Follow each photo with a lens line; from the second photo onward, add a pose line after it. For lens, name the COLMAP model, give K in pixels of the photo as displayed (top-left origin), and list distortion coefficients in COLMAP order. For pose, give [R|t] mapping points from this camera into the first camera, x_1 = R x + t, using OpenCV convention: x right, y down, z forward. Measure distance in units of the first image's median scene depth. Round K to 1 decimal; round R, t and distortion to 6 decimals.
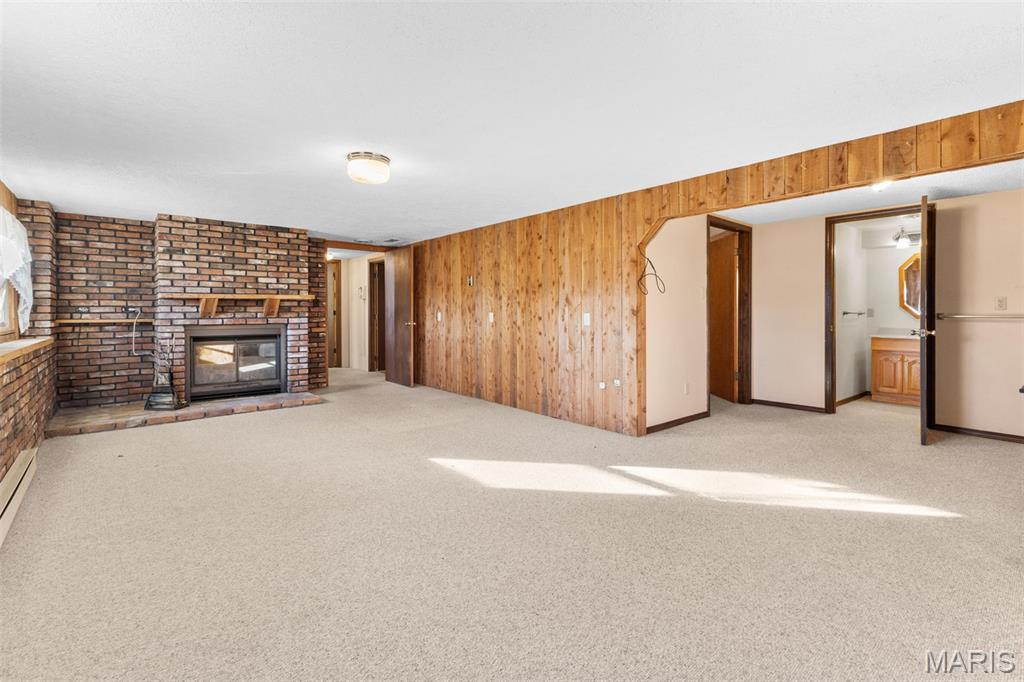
lens RADIAL K [[446.7, 0, 516.3], [0, 446.7, 312.3], [0, 0, 1]] dist [0.002694, -0.000020]
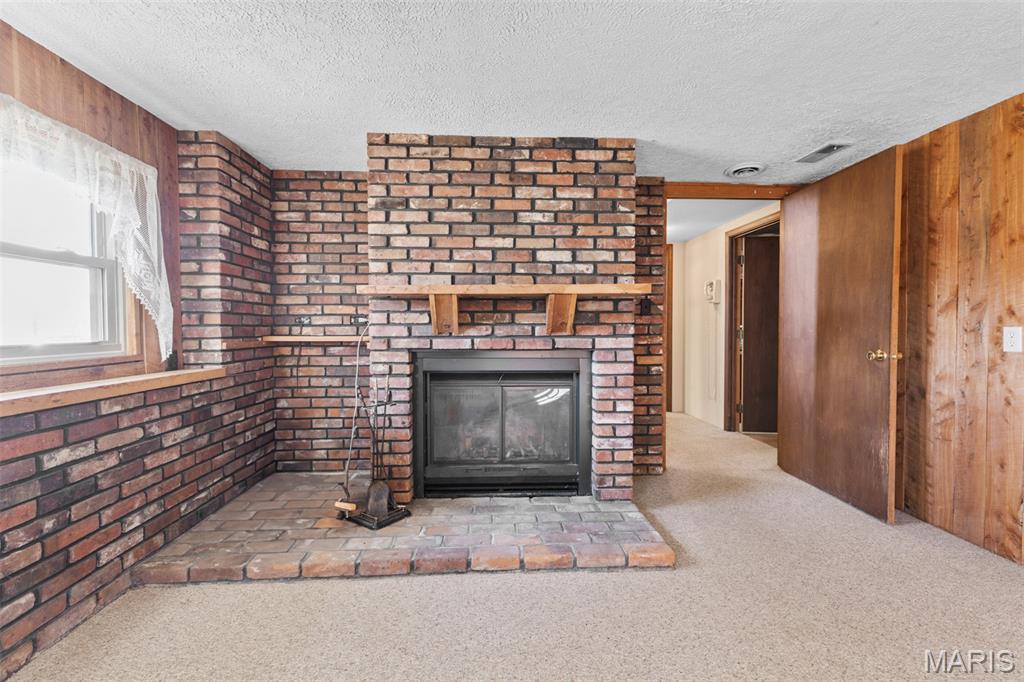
lens RADIAL K [[444.8, 0, 512.0], [0, 444.8, 341.0], [0, 0, 1]] dist [0.008633, 0.000047]
pose [[0.784851, 0.021467, -0.619313, -0.315061], [-0.001770, 0.999473, 0.032402, 0.002109], [0.619682, -0.024334, 0.784475, 0.633206]]
